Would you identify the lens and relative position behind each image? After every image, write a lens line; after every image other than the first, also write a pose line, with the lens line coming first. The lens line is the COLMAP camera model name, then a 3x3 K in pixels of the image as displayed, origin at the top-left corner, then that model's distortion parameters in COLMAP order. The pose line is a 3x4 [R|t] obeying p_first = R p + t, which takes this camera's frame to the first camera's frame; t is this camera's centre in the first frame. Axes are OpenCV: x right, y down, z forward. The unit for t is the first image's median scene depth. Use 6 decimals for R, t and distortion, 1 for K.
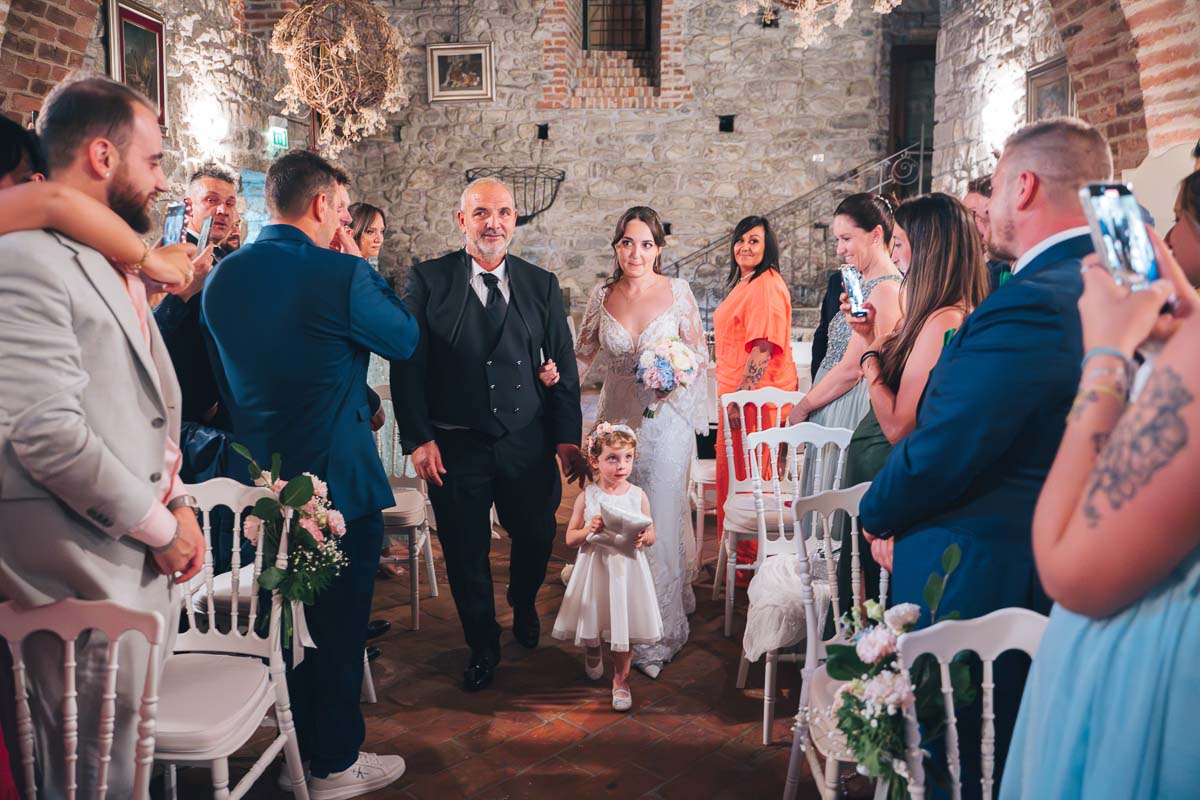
lens RADIAL K [[967.5, 0, 609.8], [0, 967.5, 399.2], [0, 0, 1]] dist [-0.093796, 0.026029]
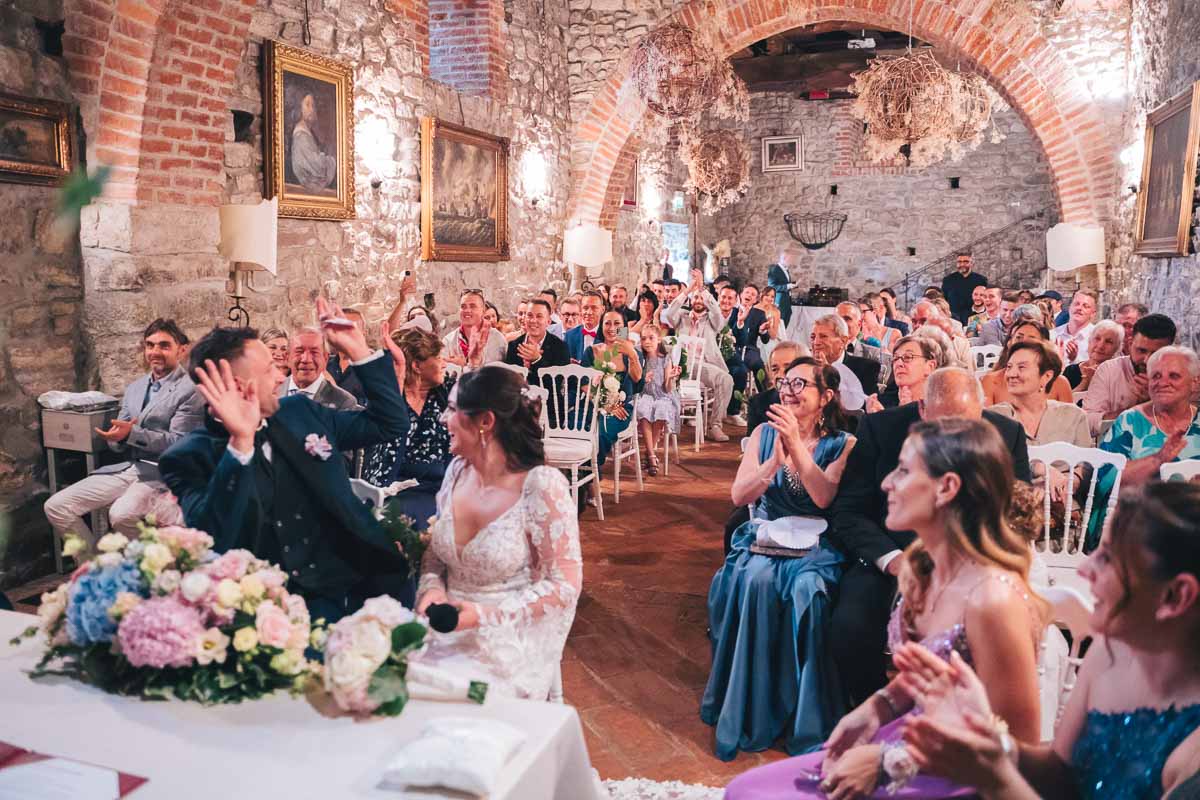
lens RADIAL K [[967.5, 0, 603.9], [0, 967.5, 396.9], [0, 0, 1]] dist [-0.093796, 0.026029]
pose [[0.942537, 0.040923, -0.331585, 0.112173], [-0.045376, 0.998954, -0.005694, 0.089096], [0.331005, 0.020413, 0.943408, -0.614399]]
